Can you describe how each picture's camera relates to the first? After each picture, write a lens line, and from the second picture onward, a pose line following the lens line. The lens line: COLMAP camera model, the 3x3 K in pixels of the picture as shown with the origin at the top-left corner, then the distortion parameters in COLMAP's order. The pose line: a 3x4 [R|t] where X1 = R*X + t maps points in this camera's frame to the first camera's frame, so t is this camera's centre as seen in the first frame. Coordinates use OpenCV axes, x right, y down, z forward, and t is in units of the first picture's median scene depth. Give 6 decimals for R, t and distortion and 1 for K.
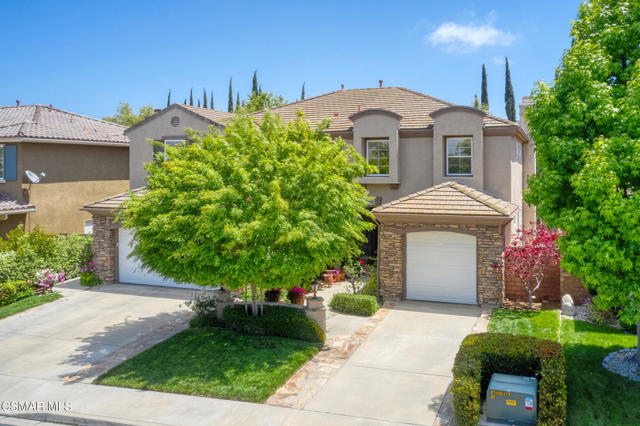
lens RADIAL K [[555.7, 0, 330.4], [0, 555.7, 132.1], [0, 0, 1]] dist [-0.013978, -0.003867]
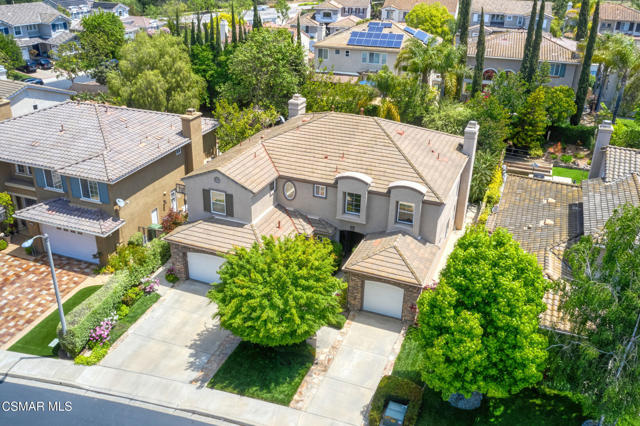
lens RADIAL K [[579.9, 0, 318.7], [0, 579.9, 148.5], [0, 0, 1]] dist [-0.006377, -0.004087]
pose [[0.999661, 0.026027, 0.000689, -0.020870], [-0.024155, 0.917253, 0.397572, -1.151818], [0.009716, -0.397454, 0.917571, -0.610878]]
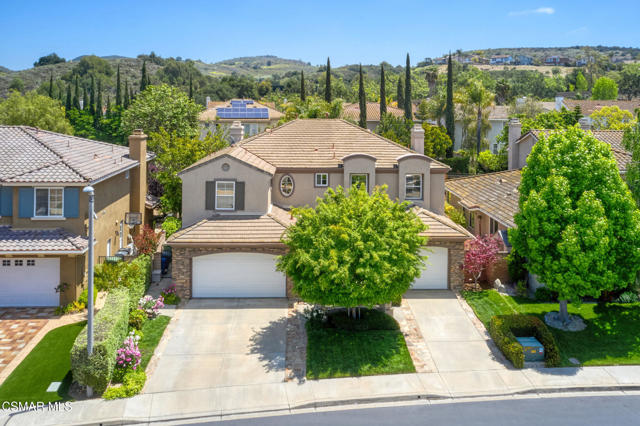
lens RADIAL K [[550.8, 0, 317.8], [0, 550.8, 53.9], [0, 0, 1]] dist [-0.004031, -0.010032]
pose [[0.917696, 0.046030, 0.394609, -0.977739], [-0.039466, 0.998915, -0.024738, -0.426223], [-0.395319, 0.007129, 0.918516, -0.469992]]
